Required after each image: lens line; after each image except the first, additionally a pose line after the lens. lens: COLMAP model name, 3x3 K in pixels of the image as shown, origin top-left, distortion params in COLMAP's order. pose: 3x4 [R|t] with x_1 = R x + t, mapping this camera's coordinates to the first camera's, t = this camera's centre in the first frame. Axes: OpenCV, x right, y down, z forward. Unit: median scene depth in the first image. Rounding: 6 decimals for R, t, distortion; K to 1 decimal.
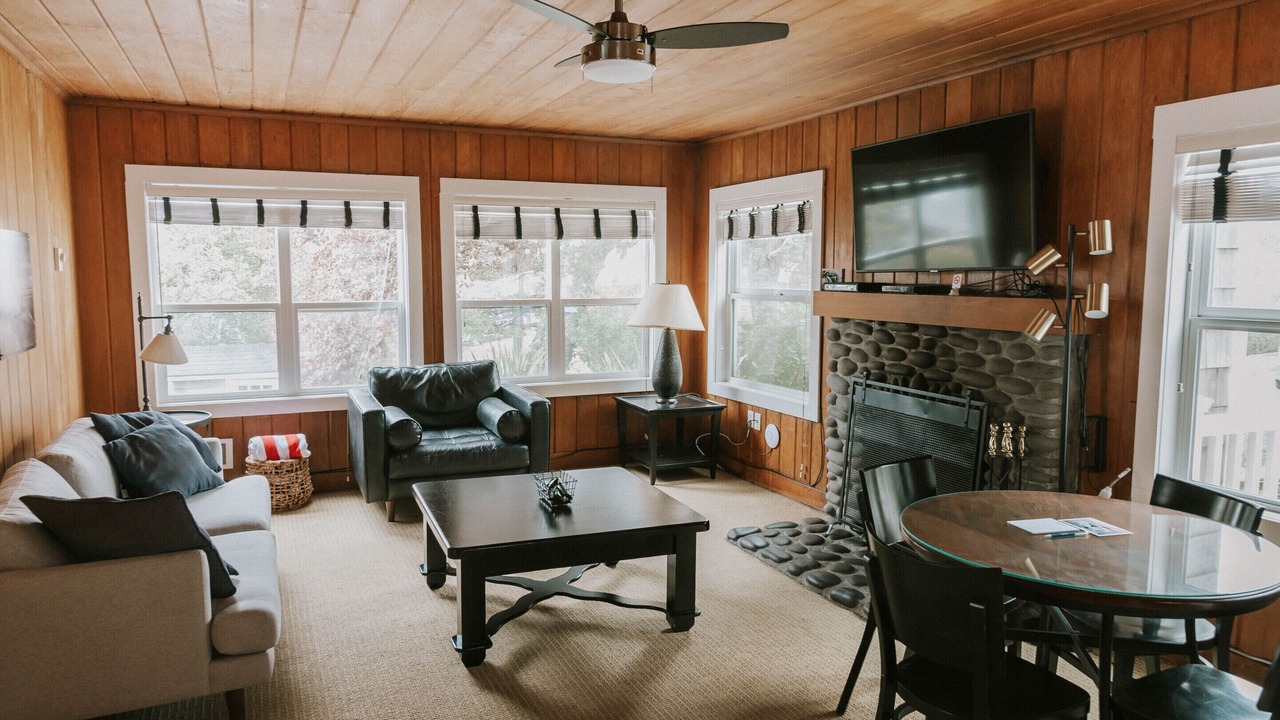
lens RADIAL K [[859.1, 0, 634.5], [0, 859.1, 359.9], [0, 0, 1]] dist [-0.004822, -0.001426]
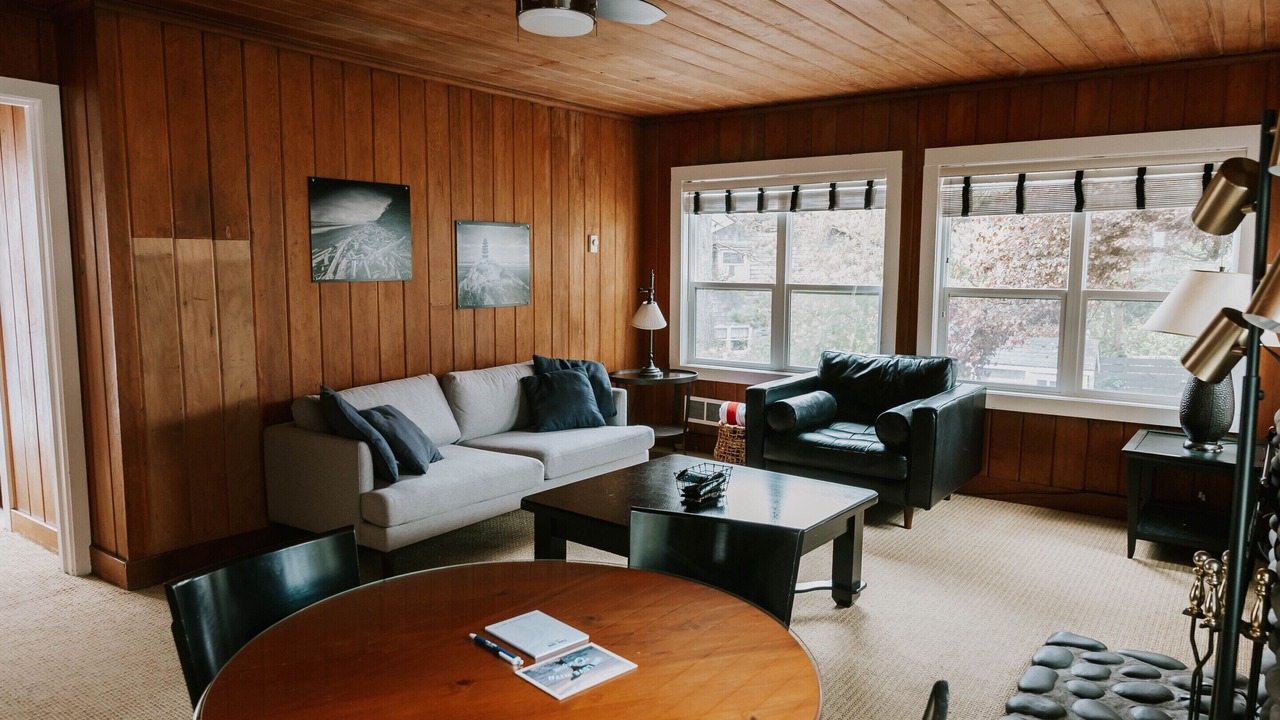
lens RADIAL K [[859.1, 0, 634.2], [0, 859.1, 363.6], [0, 0, 1]] dist [-0.004822, -0.001426]
pose [[0.492016, 0.104704, -0.864267, 0.427660], [-0.095658, 0.993232, 0.065871, -0.020053], [0.865315, 0.050264, 0.498701, 0.307648]]
